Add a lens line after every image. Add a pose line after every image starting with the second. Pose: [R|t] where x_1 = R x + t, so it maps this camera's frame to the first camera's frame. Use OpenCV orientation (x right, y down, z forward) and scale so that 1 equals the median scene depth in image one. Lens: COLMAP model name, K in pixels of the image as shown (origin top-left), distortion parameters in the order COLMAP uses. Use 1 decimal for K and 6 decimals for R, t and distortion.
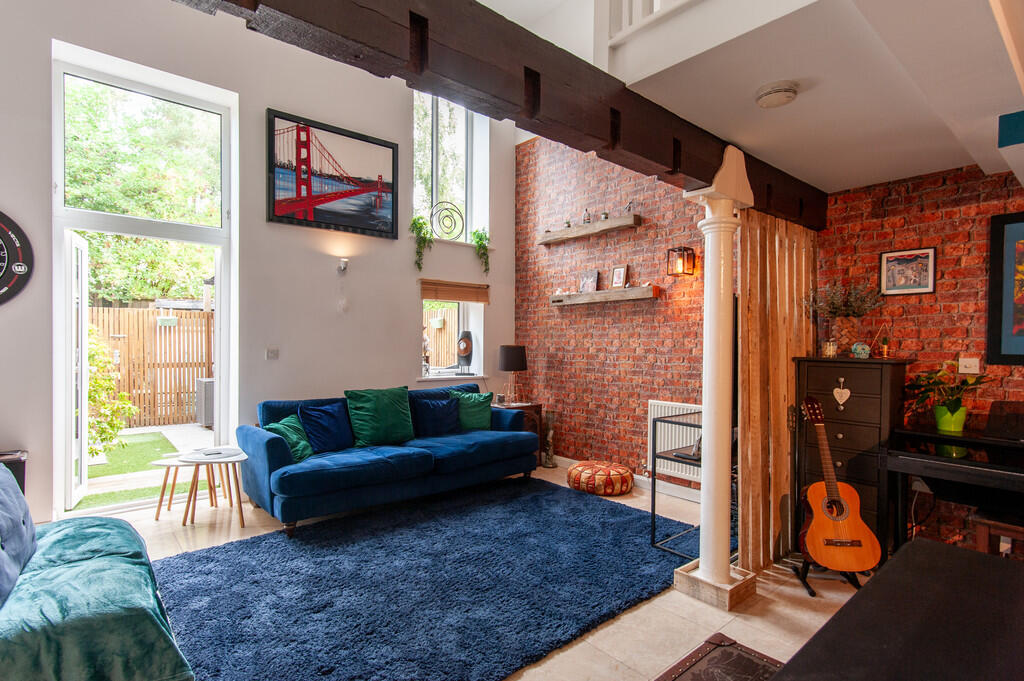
lens RADIAL K [[502.9, 0, 499.5], [0, 502.9, 345.1], [0, 0, 1]] dist [0.004406, 0.001509]
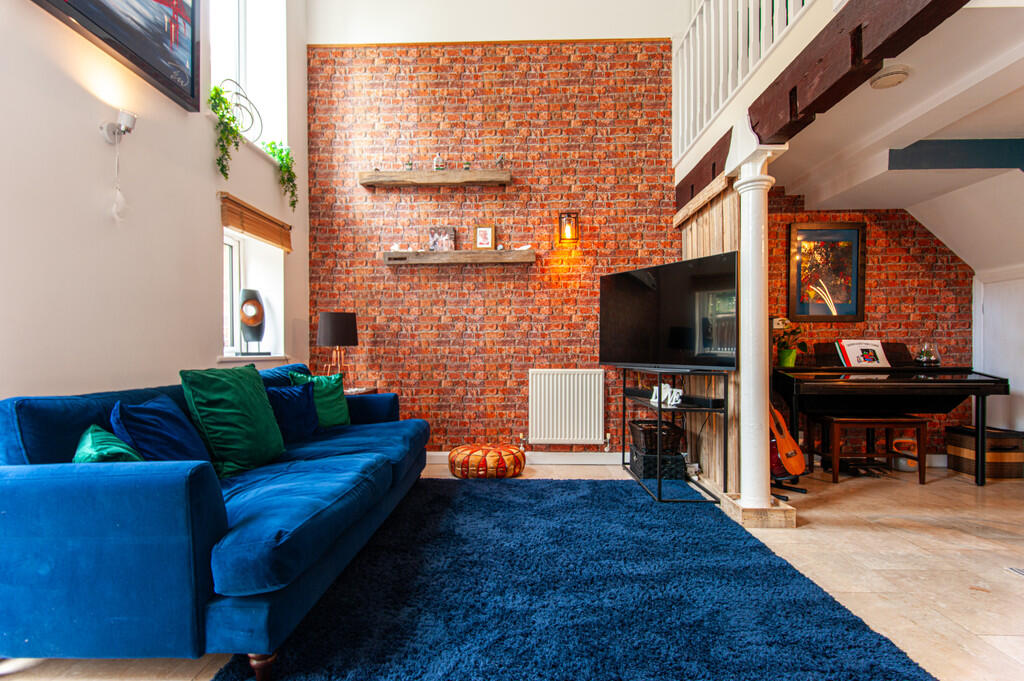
lens RADIAL K [[502.9, 0, 501.7], [0, 502.9, 344.7], [0, 0, 1]] dist [0.004406, 0.001509]
pose [[0.662897, -0.001848, 0.748708, -0.424976], [0.009036, 0.999944, -0.005533, 0.063603], [-0.748656, 0.010433, 0.662876, 0.385779]]
